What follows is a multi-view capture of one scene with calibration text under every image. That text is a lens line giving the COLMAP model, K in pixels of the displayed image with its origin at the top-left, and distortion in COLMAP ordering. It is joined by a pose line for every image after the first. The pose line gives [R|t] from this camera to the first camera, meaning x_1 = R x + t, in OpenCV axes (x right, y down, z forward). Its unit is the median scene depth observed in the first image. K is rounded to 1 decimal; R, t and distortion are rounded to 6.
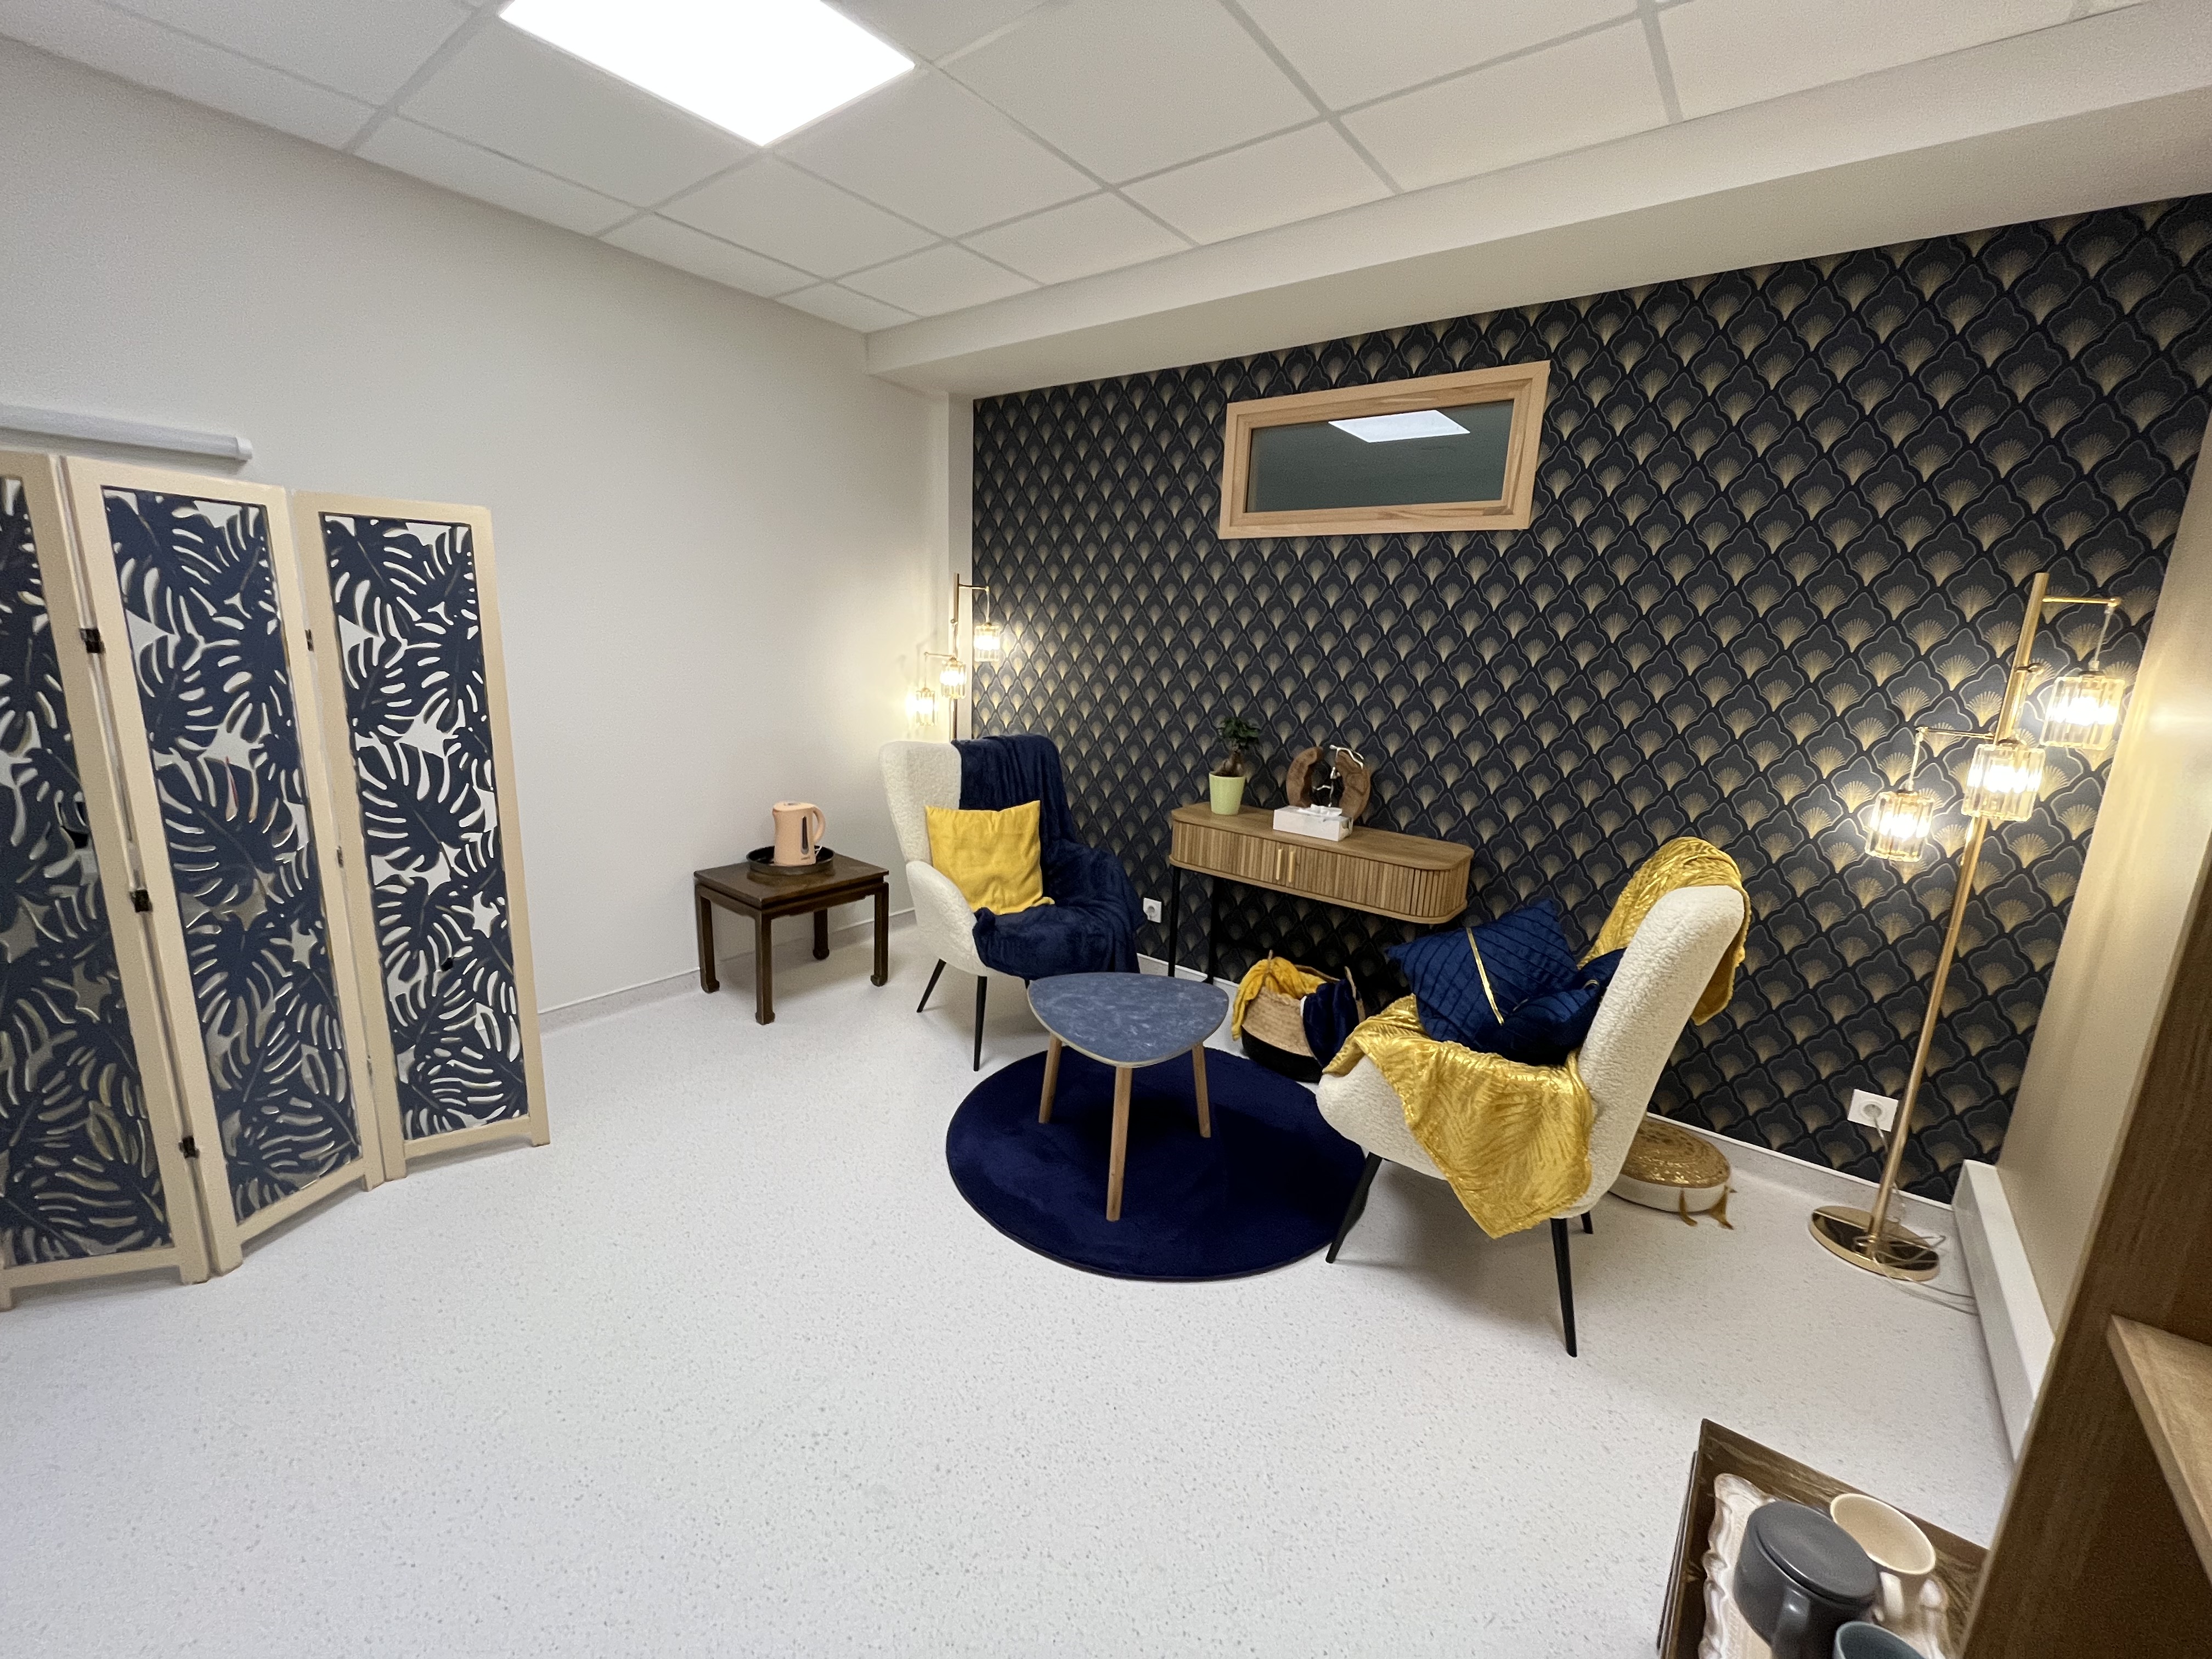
lens RADIAL K [[894.3, 0, 1106.0], [0, 894.3, 829.5], [0, 0, 1]] dist [0.000164, -0.000200]
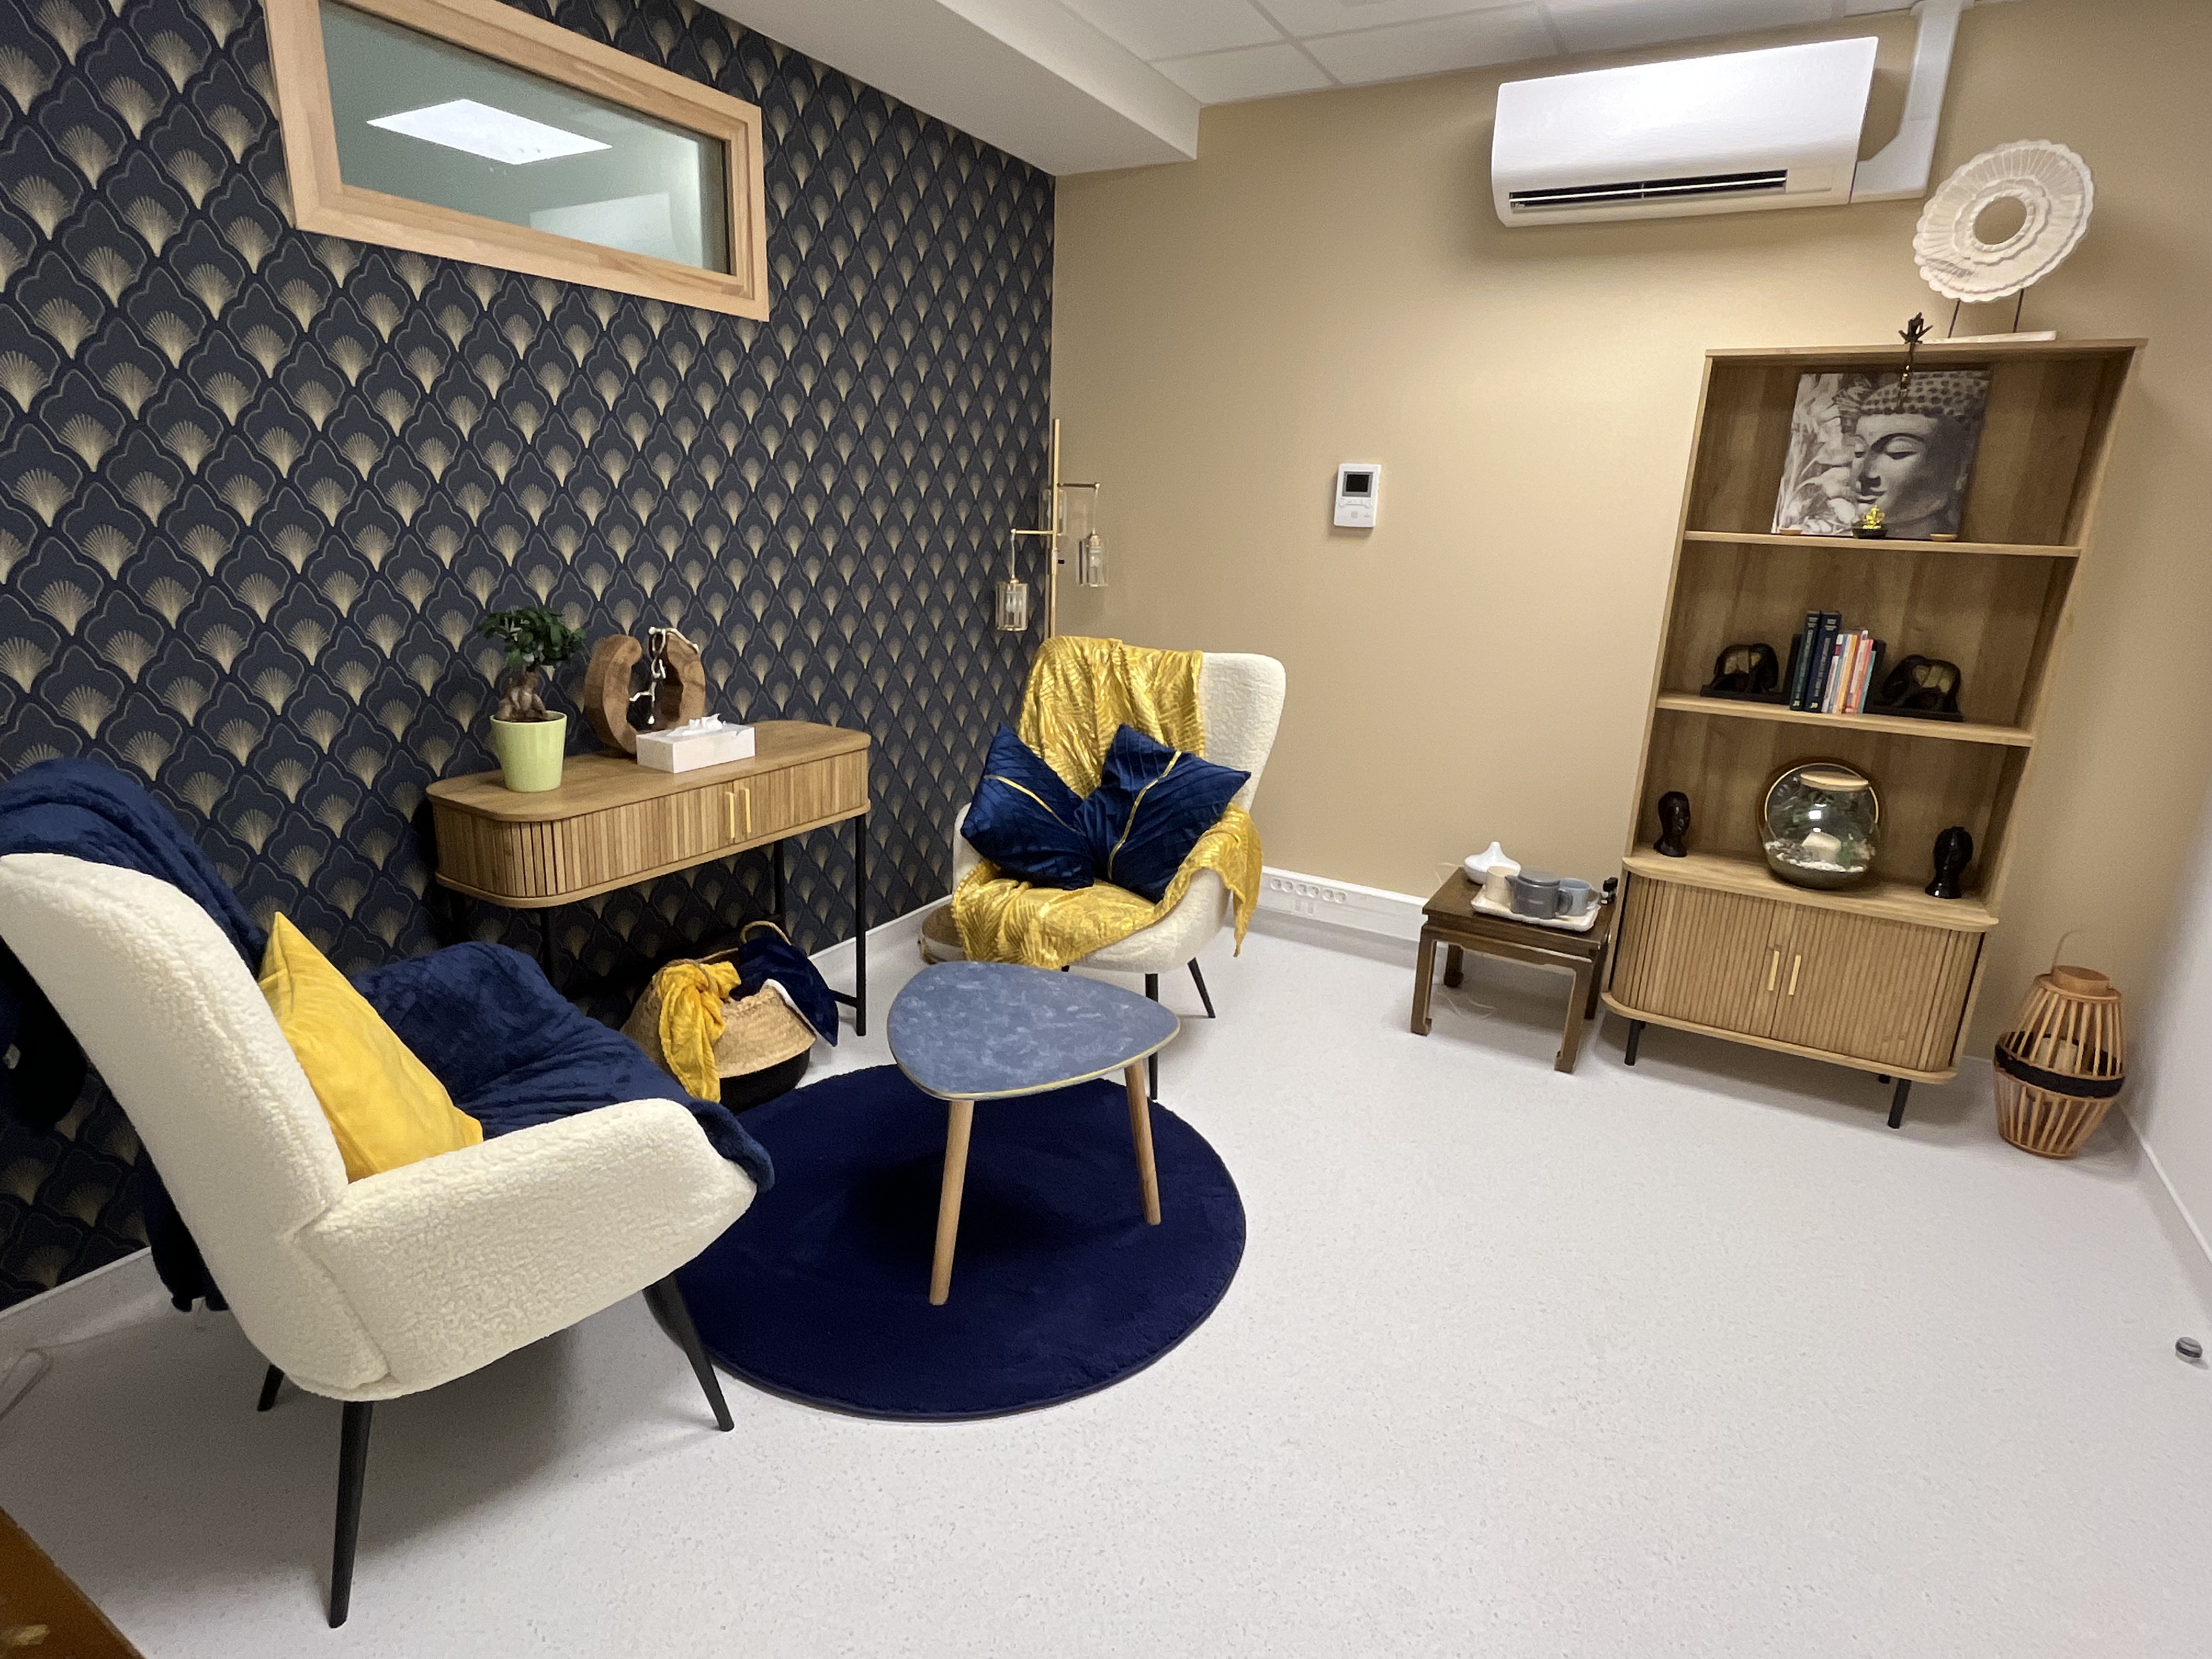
lens RADIAL K [[1157.5, 0, 1098.1], [0, 1157.5, 826.9], [0, 0, 1]] dist [0.001866, -0.001757]
pose [[-0.140151, -0.316390, 0.938219, -0.642595], [0.171510, 0.925489, 0.337718, -0.193102], [-0.975162, 0.208246, -0.075444, 0.794474]]
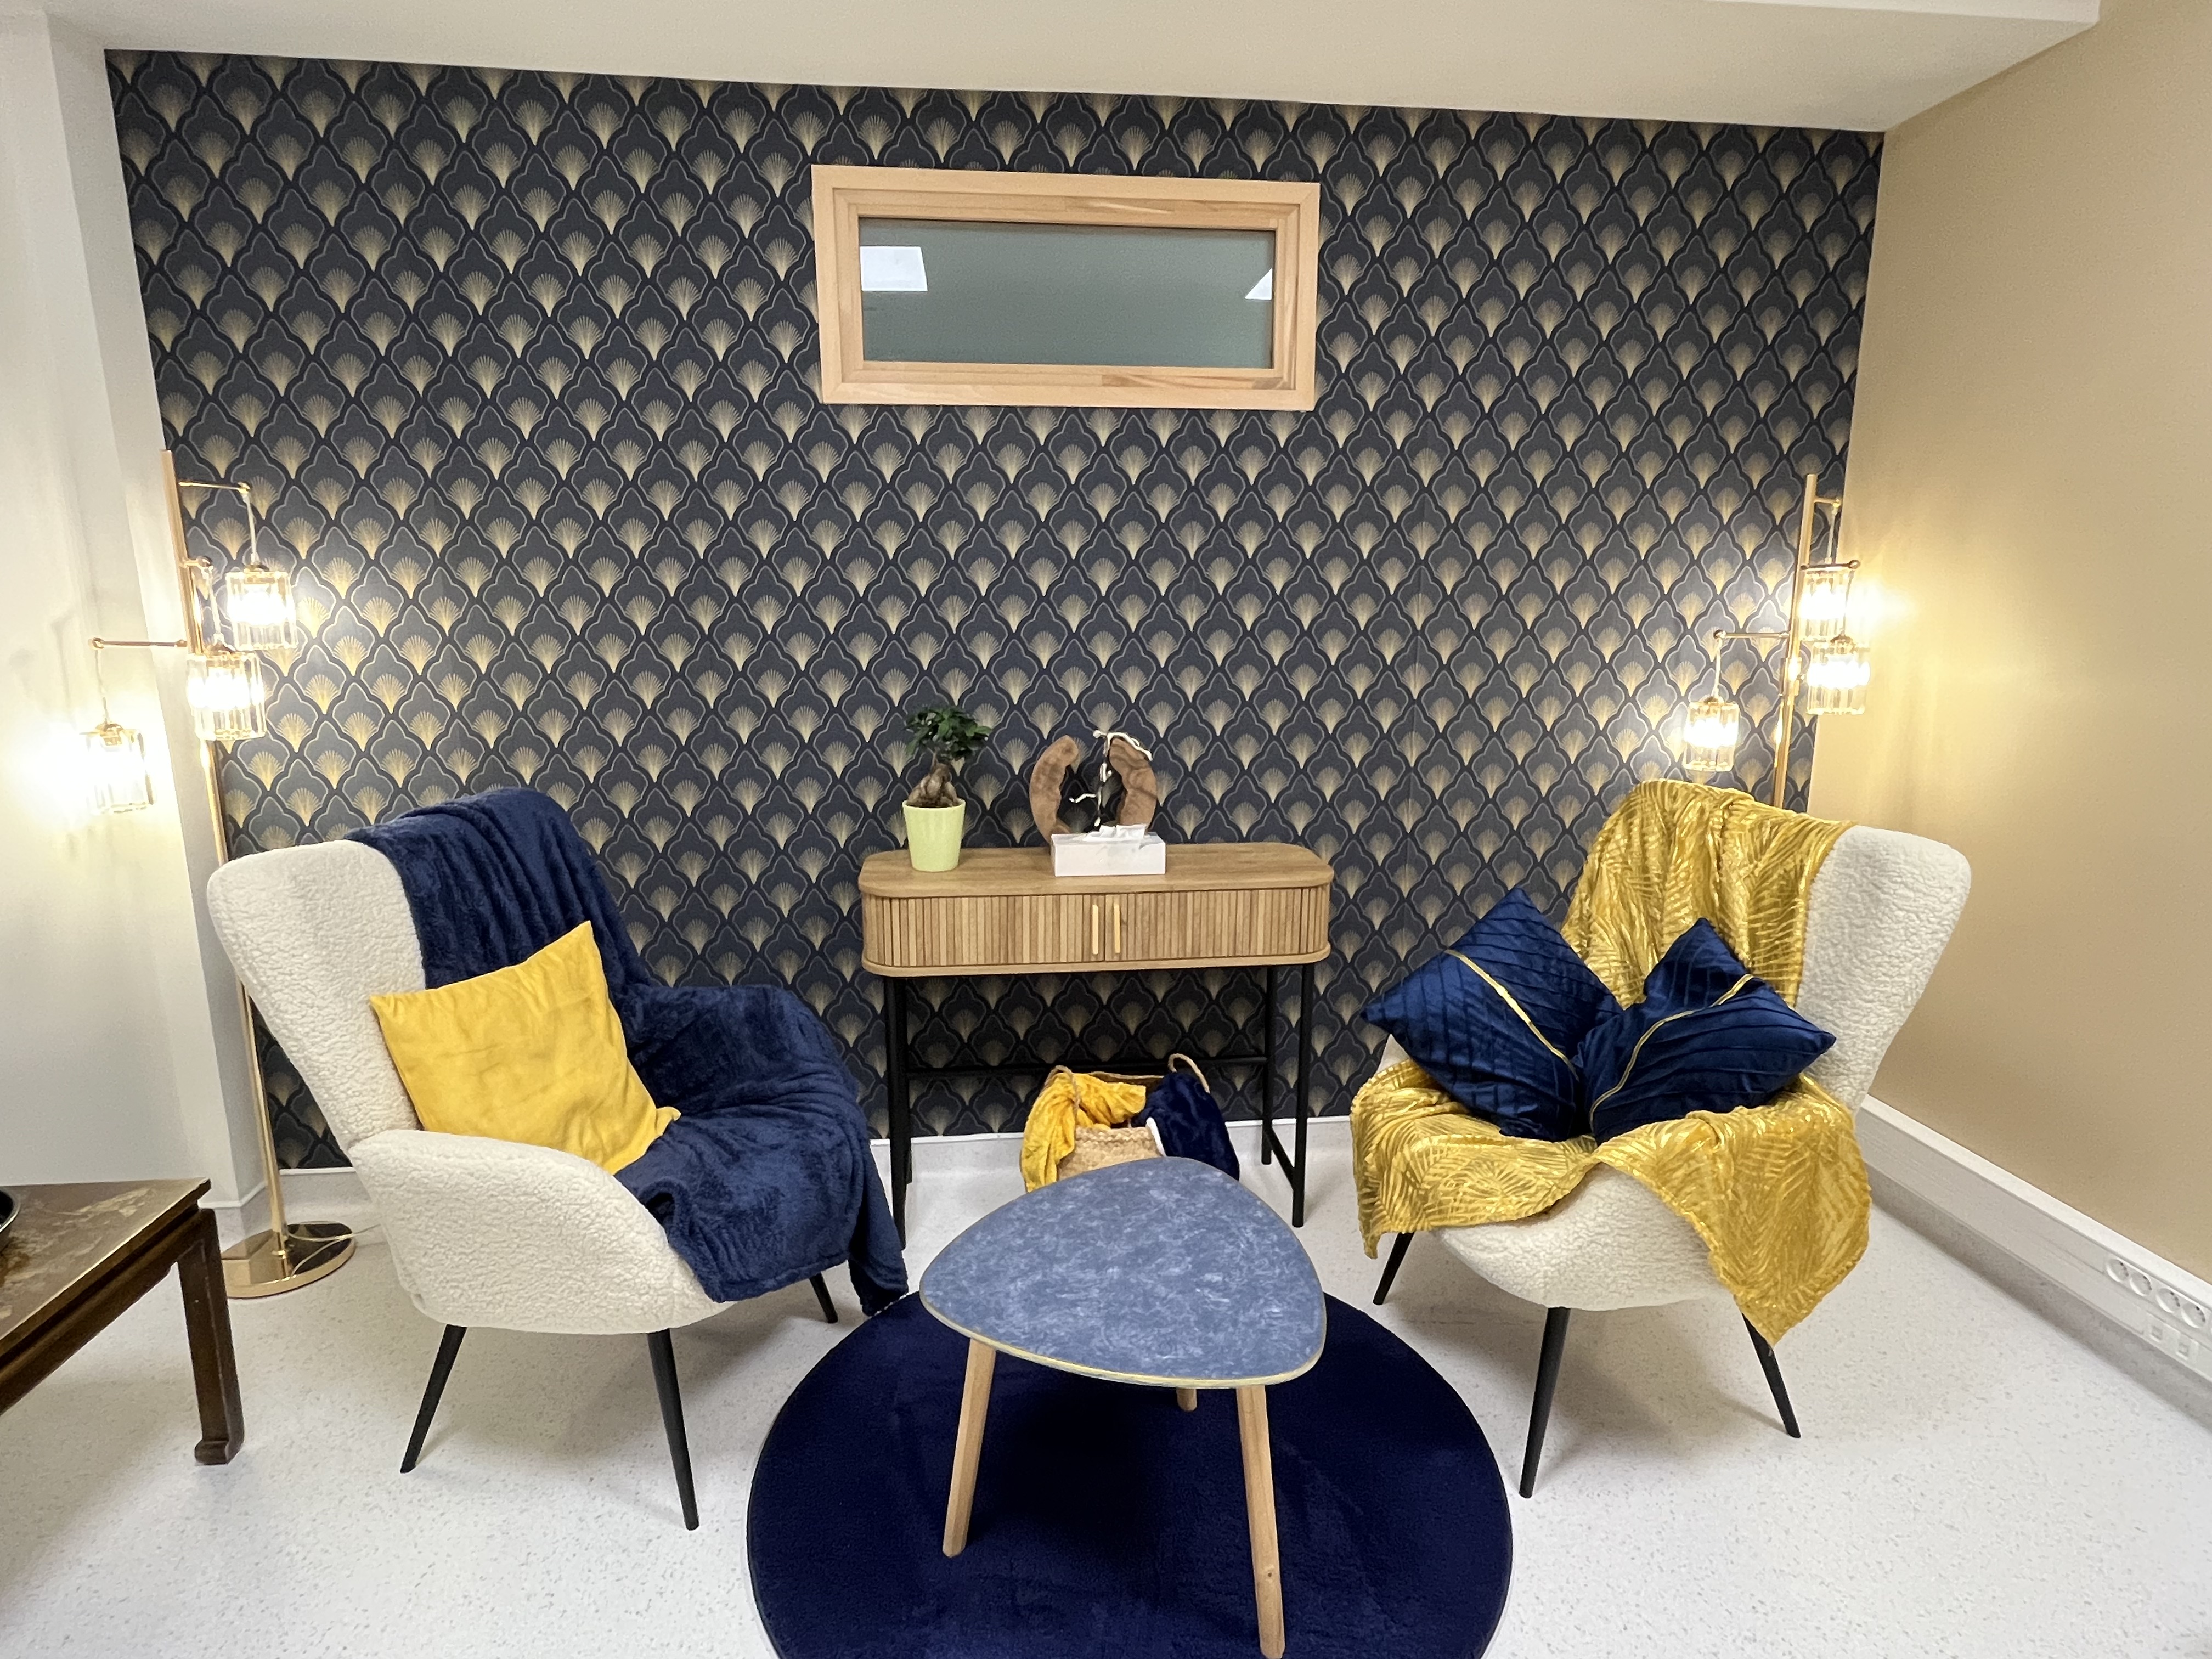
lens RADIAL K [[1157.5, 0, 1098.1], [0, 1157.5, 826.9], [0, 0, 1]] dist [0.001866, -0.001757]
pose [[0.711653, -0.180384, 0.678978, -0.337027], [0.184331, 0.980557, 0.067303, -0.084158], [-0.677917, 0.077260, 0.731067, 0.399234]]
